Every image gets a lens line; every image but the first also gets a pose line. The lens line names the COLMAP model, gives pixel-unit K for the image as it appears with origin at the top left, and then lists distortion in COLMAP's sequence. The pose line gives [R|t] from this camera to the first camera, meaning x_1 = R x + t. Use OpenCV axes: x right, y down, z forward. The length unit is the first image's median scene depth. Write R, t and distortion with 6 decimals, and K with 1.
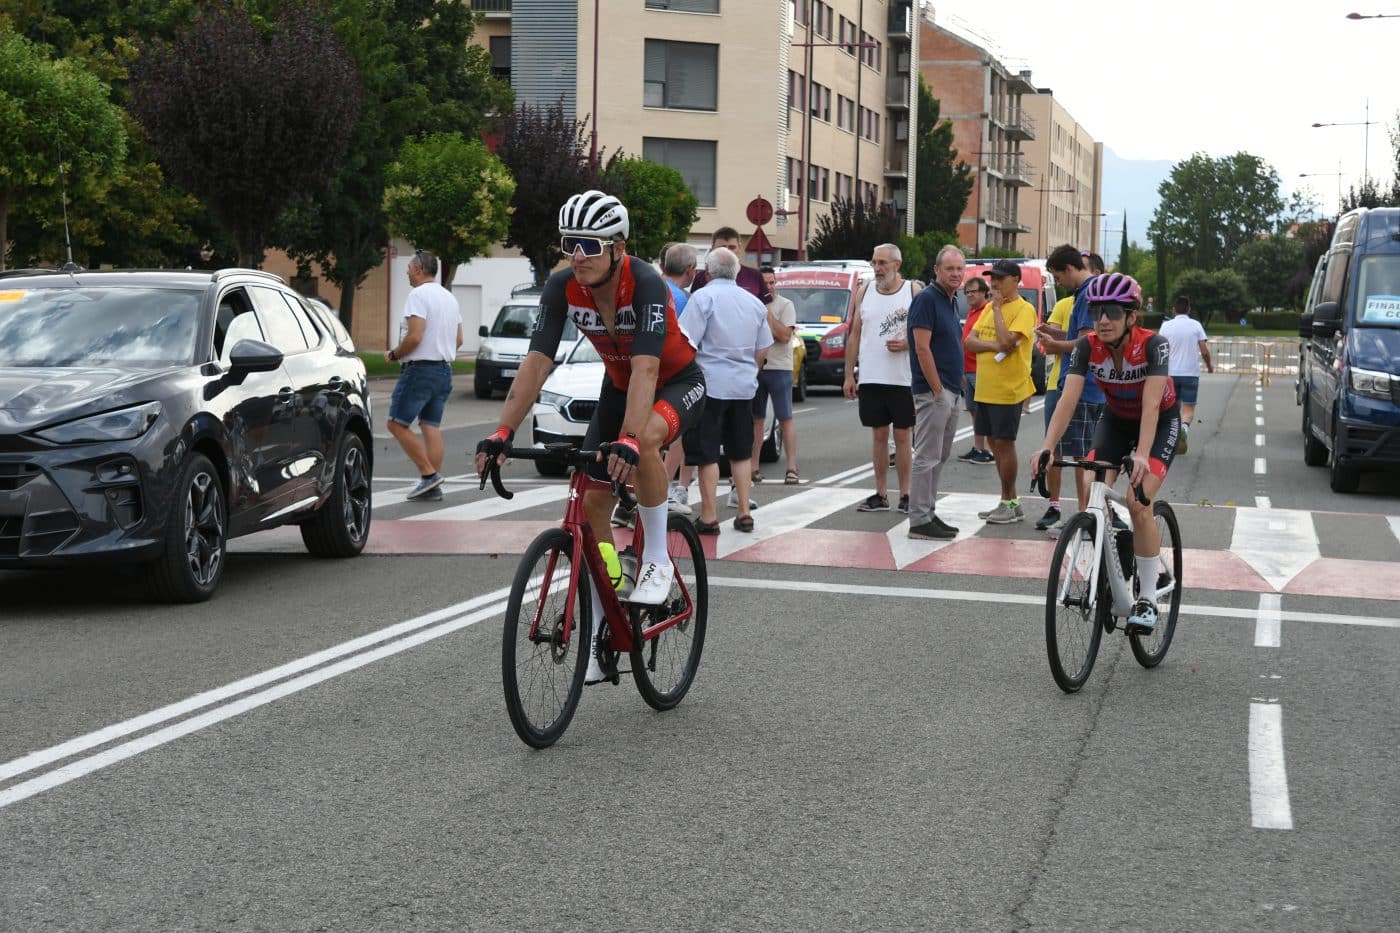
lens RADIAL K [[1835.0, 0, 700.0], [0, 1835.0, 466.5], [0, 0, 1]] dist [-0.180964, 1.211228]
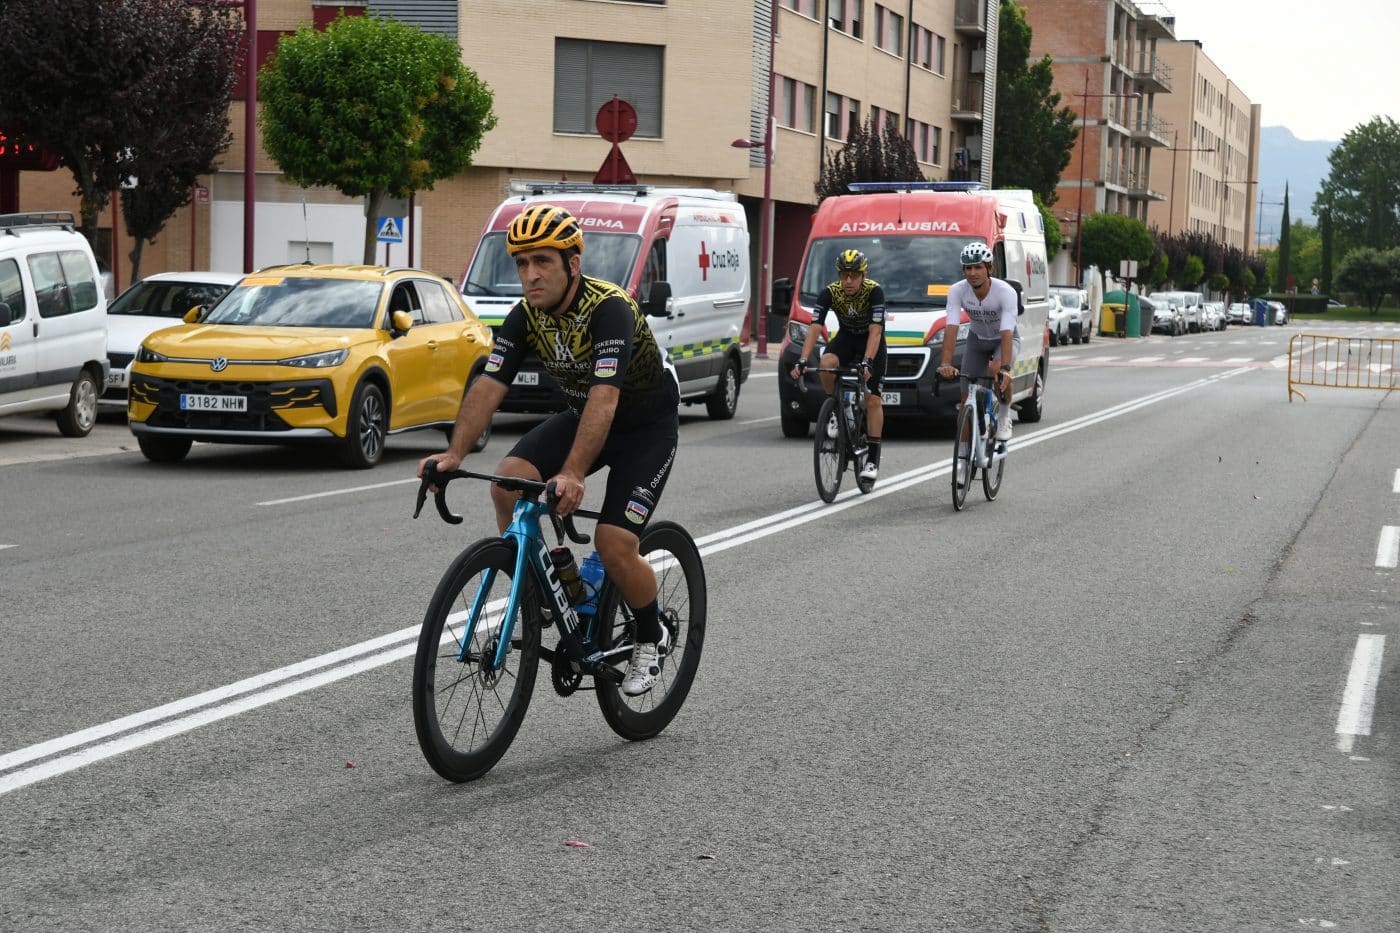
lens RADIAL K [[1835.0, 0, 700.0], [0, 1835.0, 466.5], [0, 0, 1]] dist [-0.180964, 1.211228]
pose [[0.996059, 0.033095, -0.082287, 0.041230], [-0.031731, 0.999337, 0.017828, -0.010331], [0.082823, -0.015147, 0.996449, 0.123188]]
